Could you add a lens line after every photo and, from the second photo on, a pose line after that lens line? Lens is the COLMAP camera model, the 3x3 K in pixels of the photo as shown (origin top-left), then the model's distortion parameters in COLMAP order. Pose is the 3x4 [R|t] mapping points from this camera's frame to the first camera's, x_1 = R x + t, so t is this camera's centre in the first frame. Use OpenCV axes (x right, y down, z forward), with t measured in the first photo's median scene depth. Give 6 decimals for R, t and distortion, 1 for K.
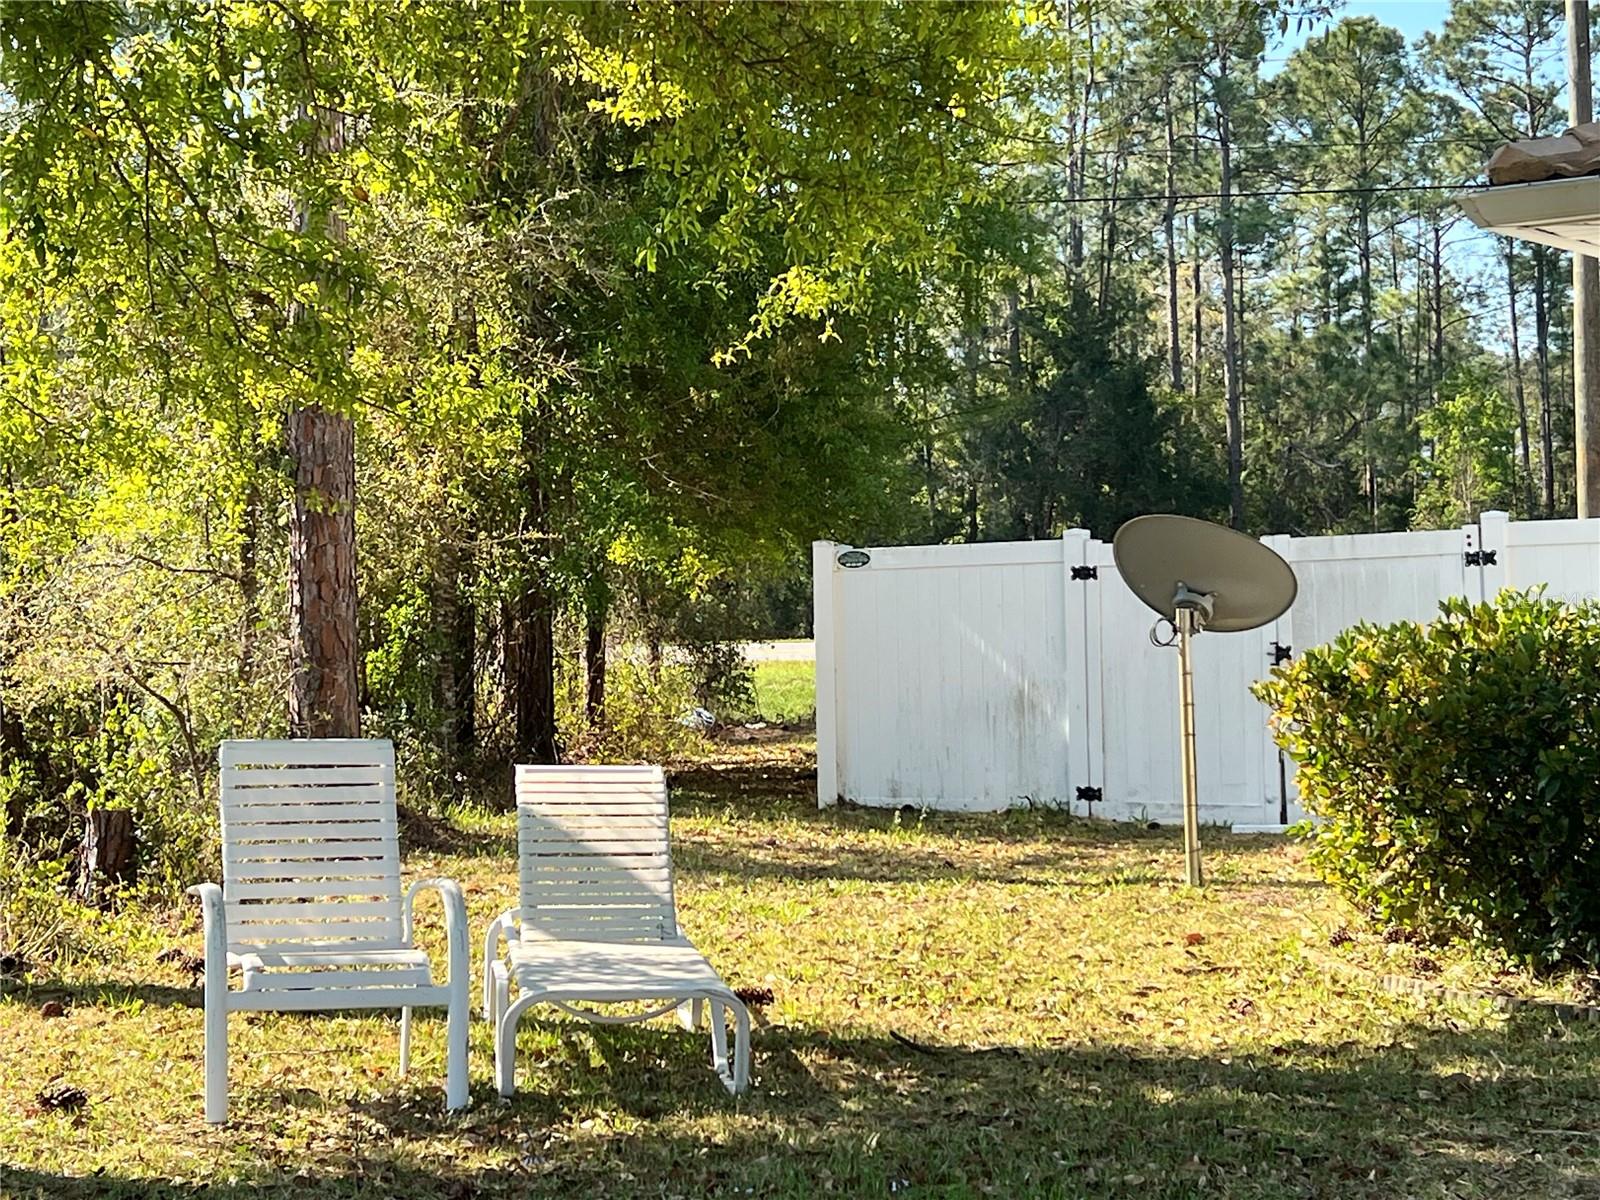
lens RADIAL K [[3012.2, 0, 796.6], [0, 3012.2, 601.6], [0, 0, 1]] dist [0.070026, 0.000000]
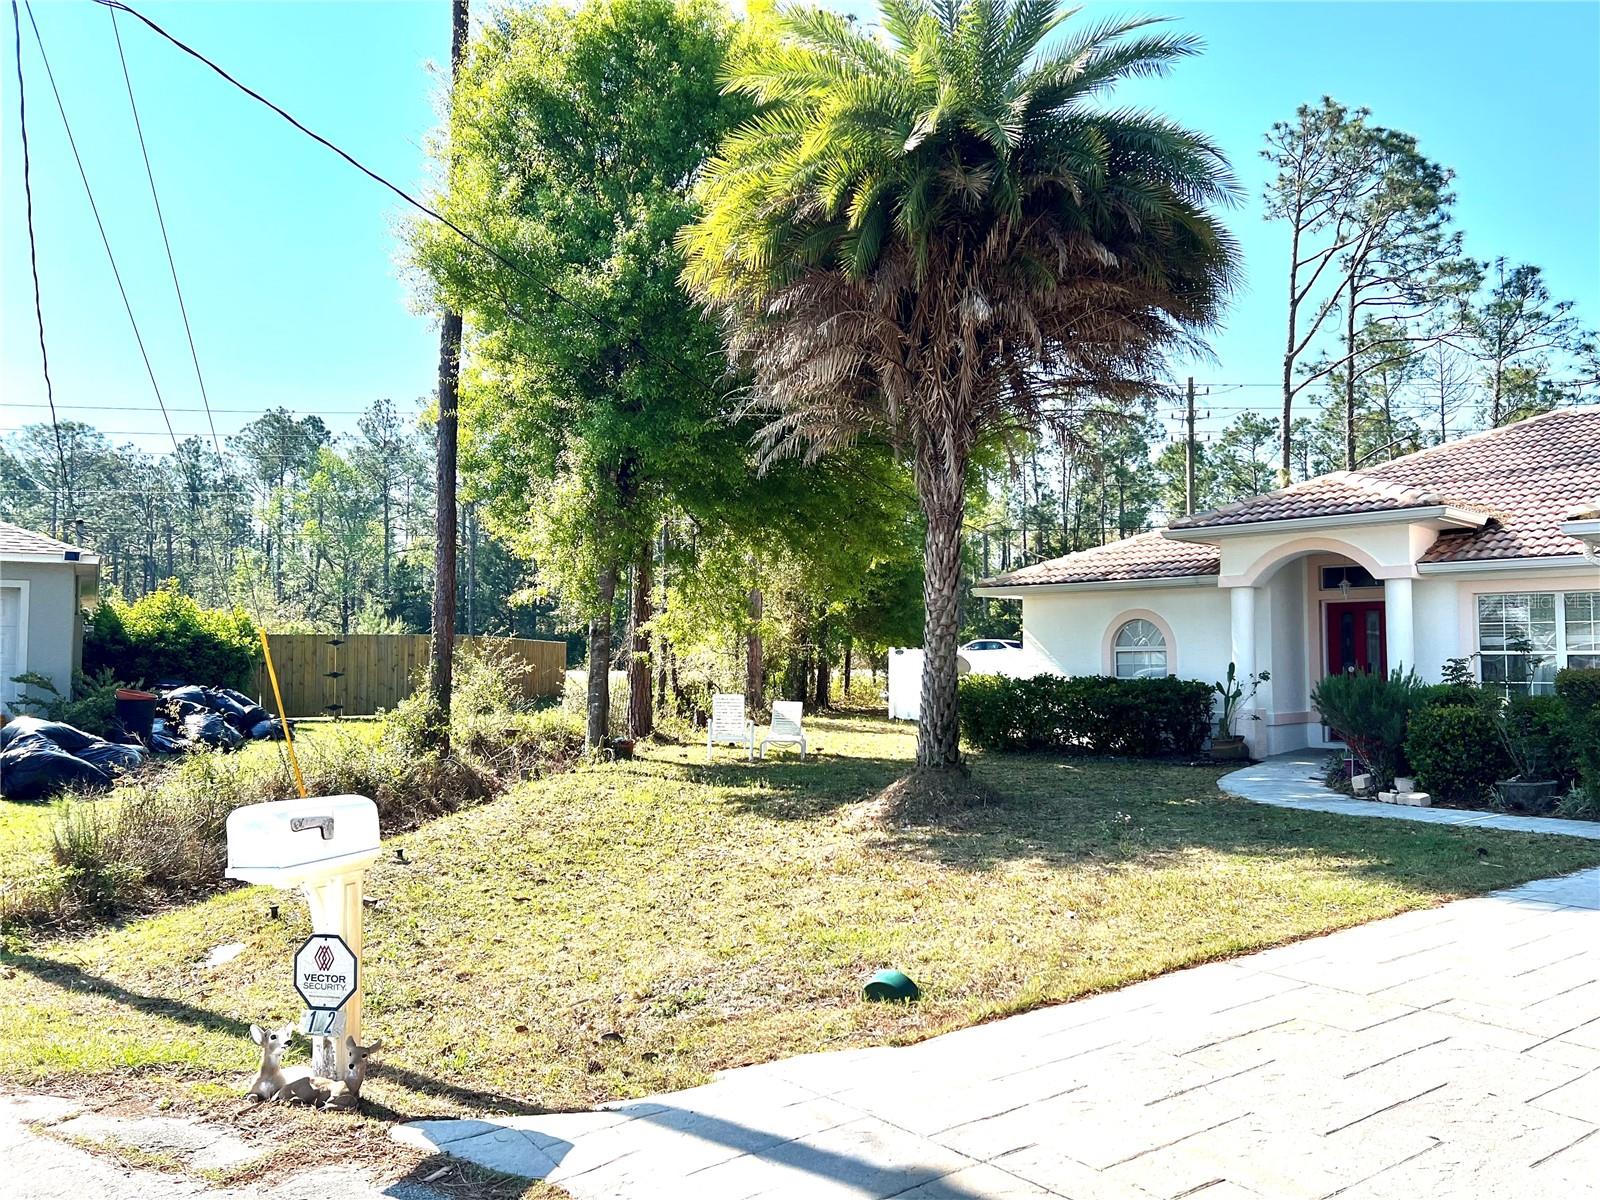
lens RADIAL K [[1202.0, 0, 805.7], [0, 1202.0, 598.4], [0, 0, 1]] dist [0.030424, -0.038738]
pose [[0.987836, 0.020429, -0.154149, 0.139088], [-0.026602, 0.998920, -0.038092, -0.021965], [0.153205, 0.041730, 0.987313, -0.514541]]
